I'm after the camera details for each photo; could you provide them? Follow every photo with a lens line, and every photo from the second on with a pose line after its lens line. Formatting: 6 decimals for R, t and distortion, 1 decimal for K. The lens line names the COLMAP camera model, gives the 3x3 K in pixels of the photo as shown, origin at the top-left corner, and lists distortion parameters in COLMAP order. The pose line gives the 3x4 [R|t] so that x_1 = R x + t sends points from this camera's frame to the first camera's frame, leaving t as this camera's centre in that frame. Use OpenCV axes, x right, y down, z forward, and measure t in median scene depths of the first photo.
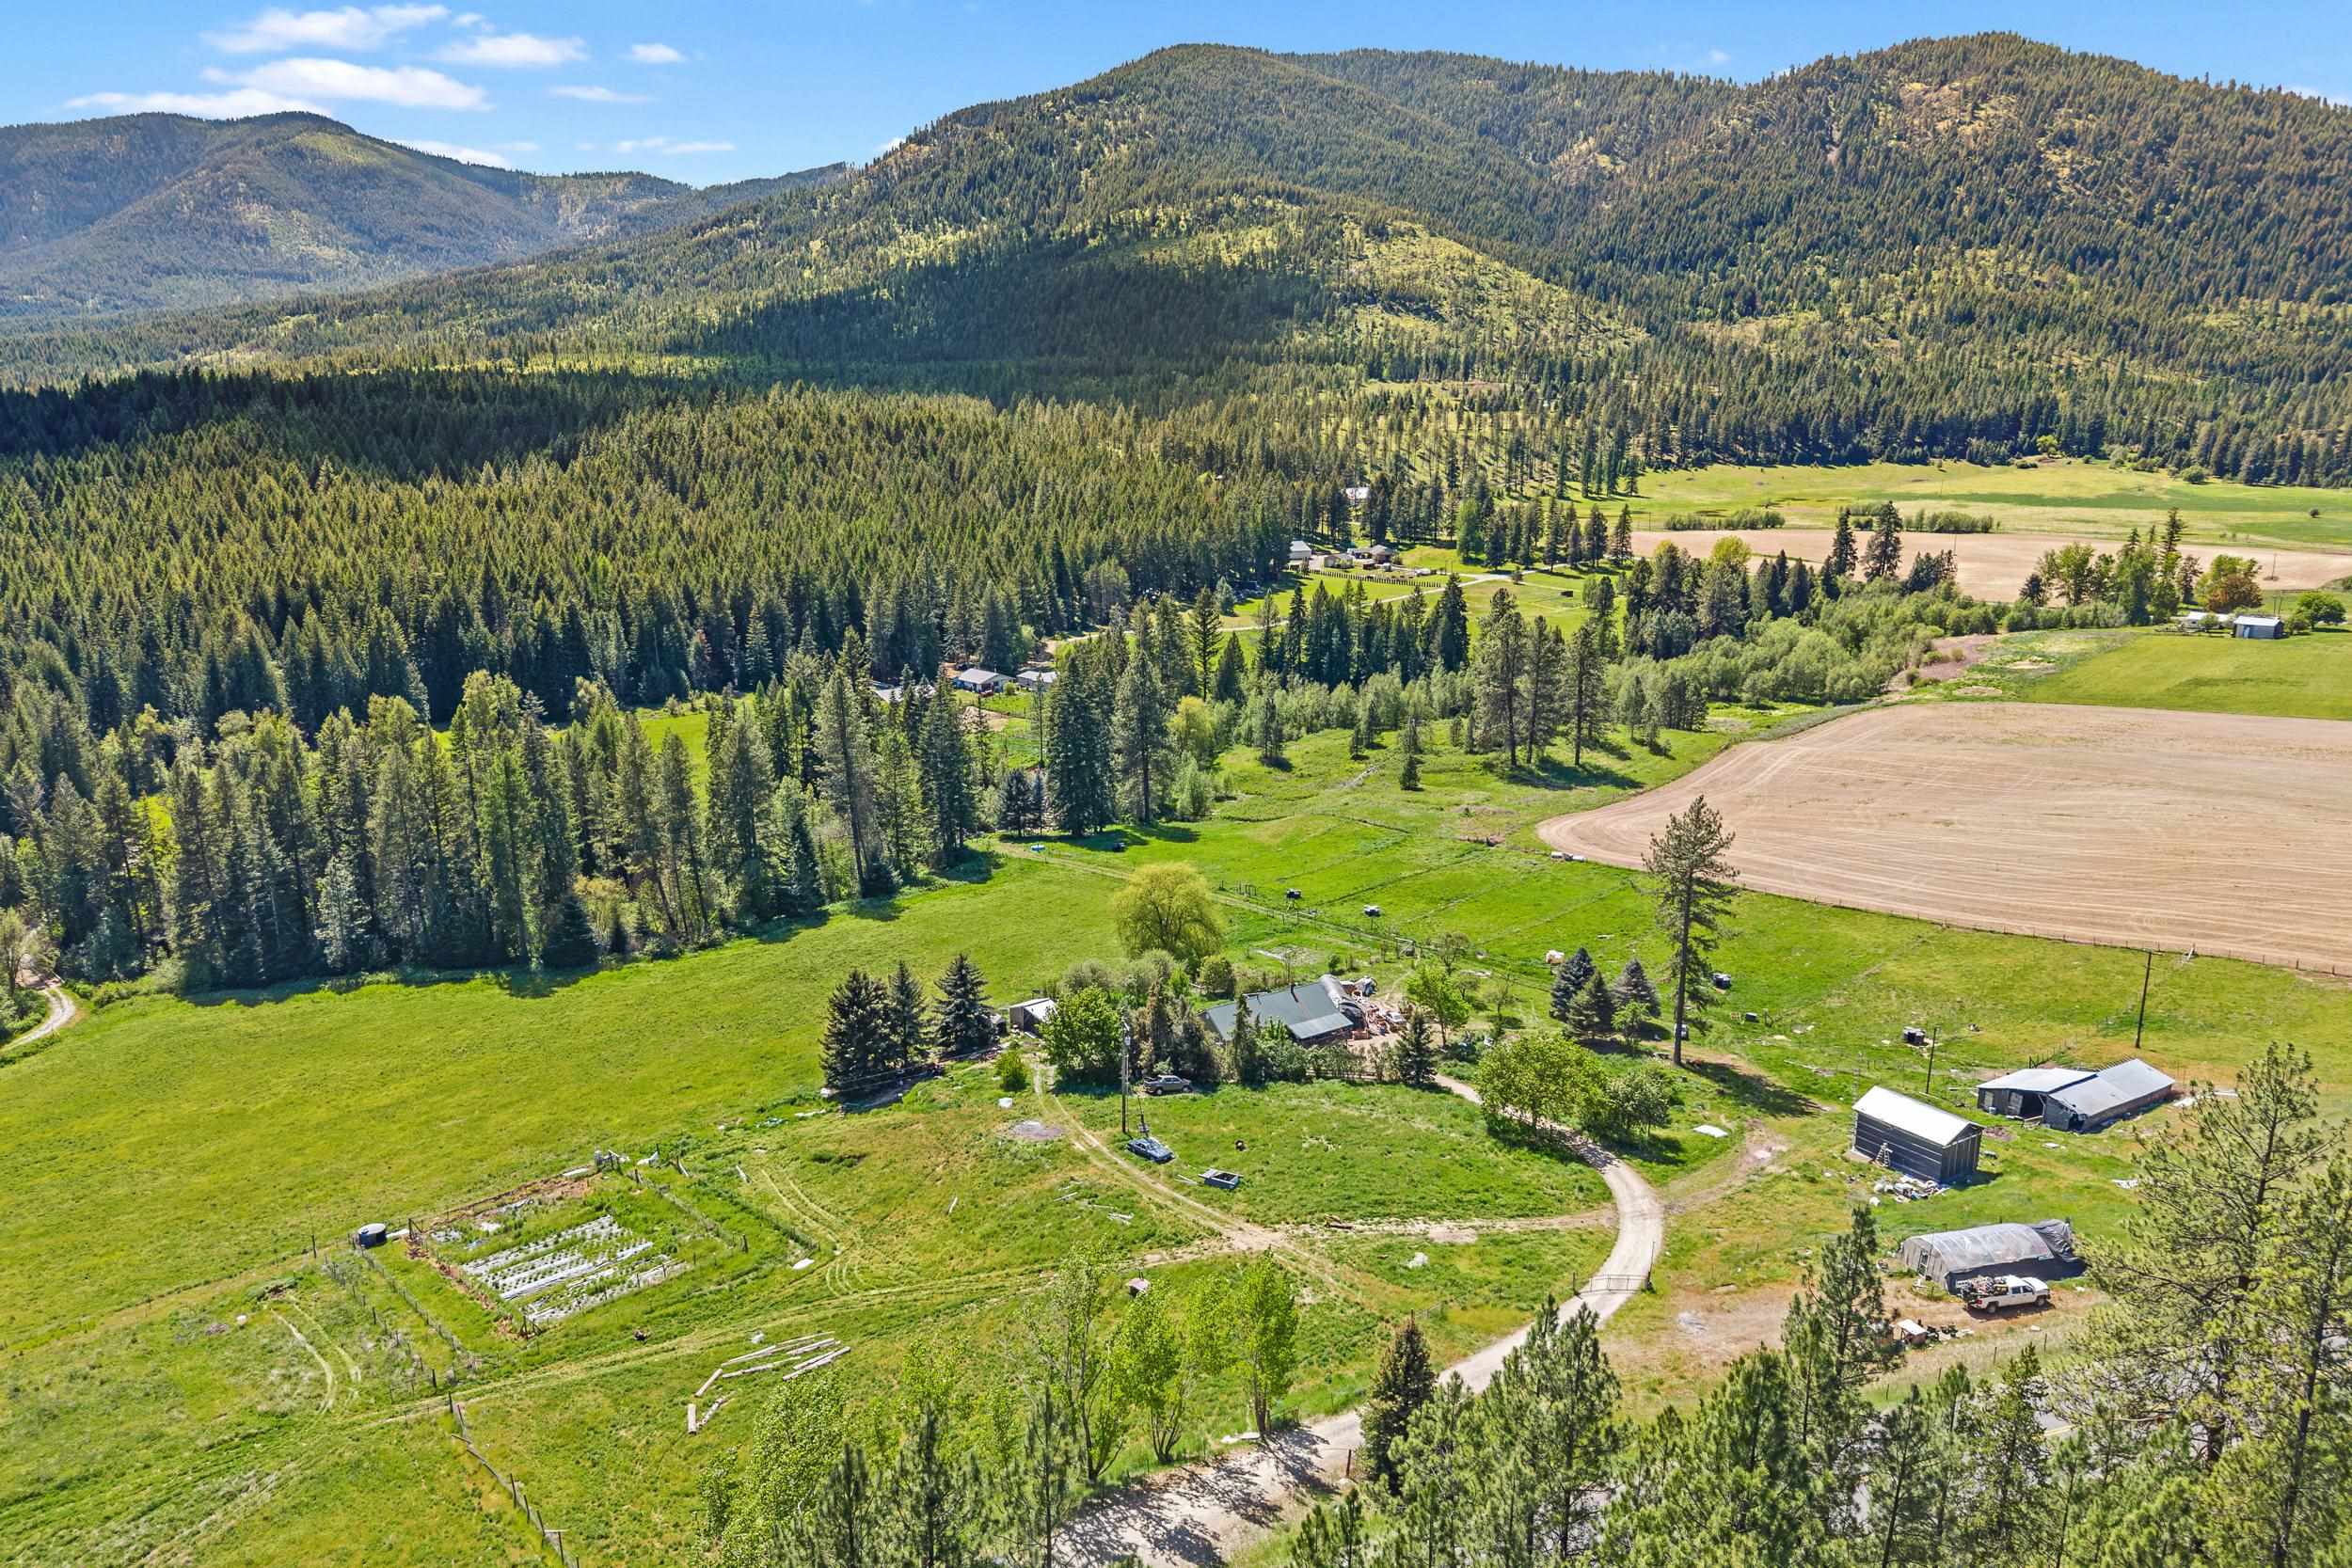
lens RADIAL K [[1585.3, 0, 1181.5], [0, 1585.3, 817.9], [0, 0, 1]] dist [0.003664, -0.004612]
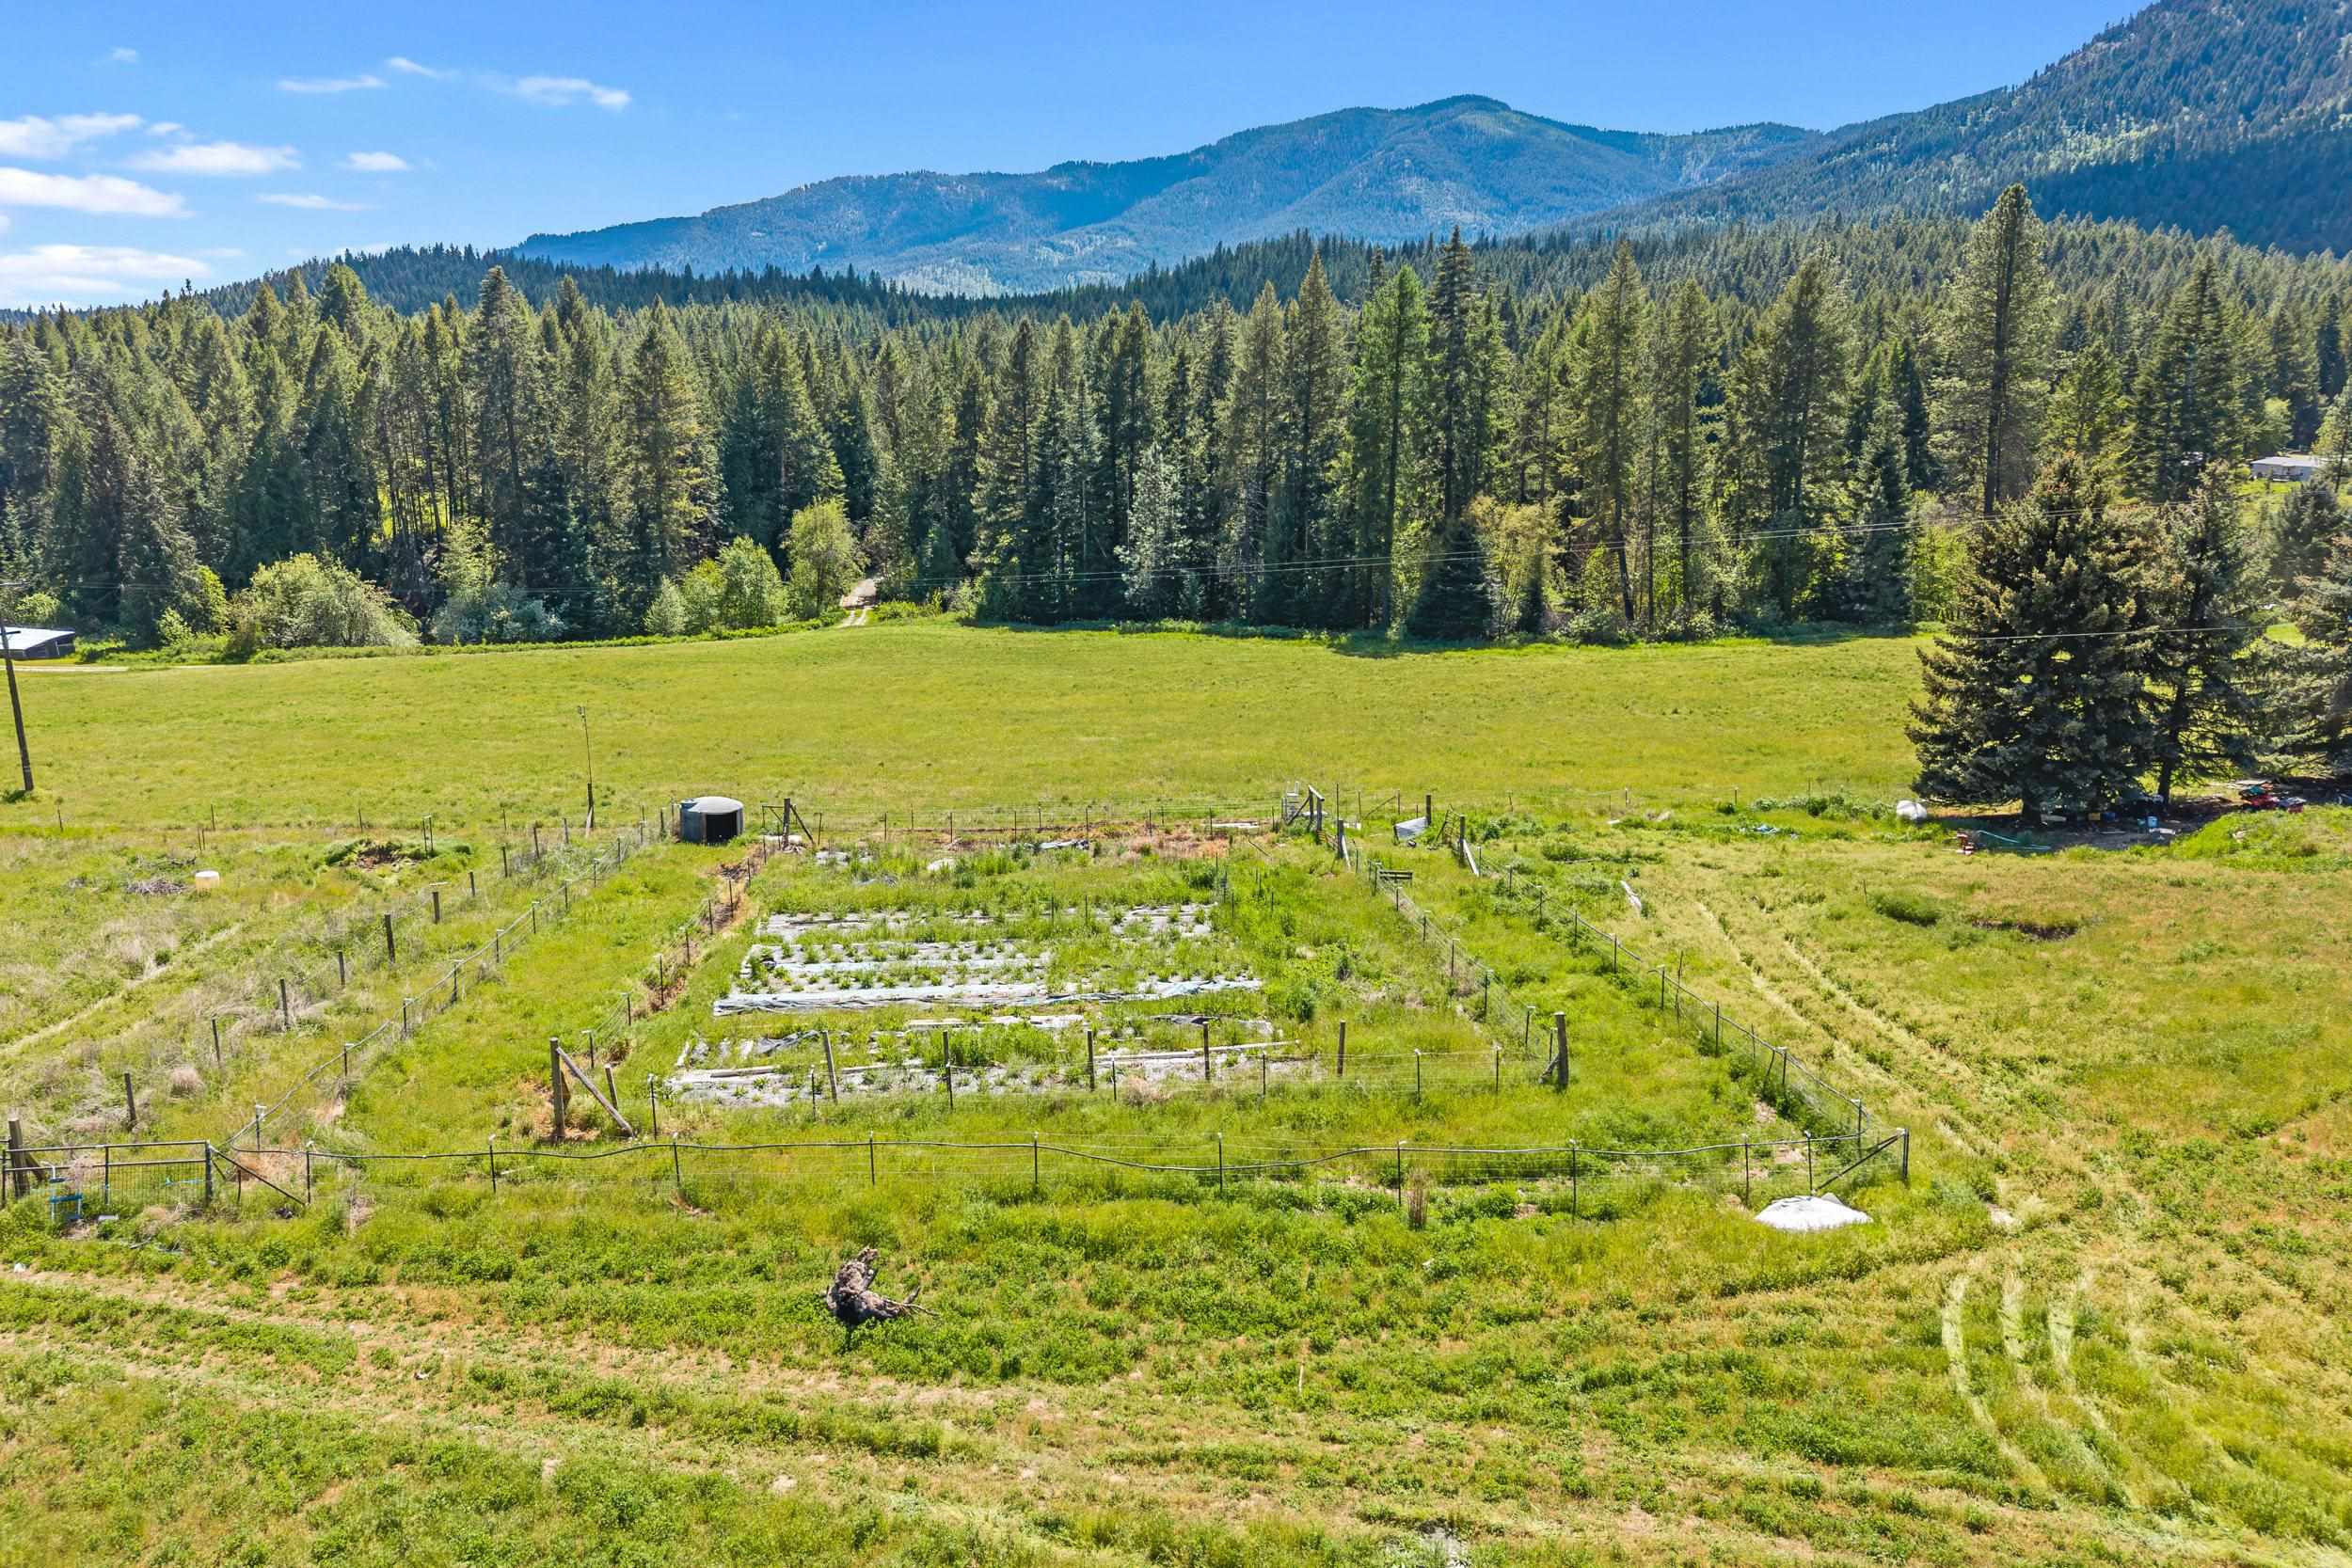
lens RADIAL K [[1585.3, 0, 1181.5], [0, 1585.3, 817.9], [0, 0, 1]] dist [0.003664, -0.004612]
pose [[0.802773, 0.171275, -0.571158, -0.035844], [-0.160110, 0.984599, 0.070218, 0.042065], [0.574388, 0.035079, 0.817831, 0.144244]]
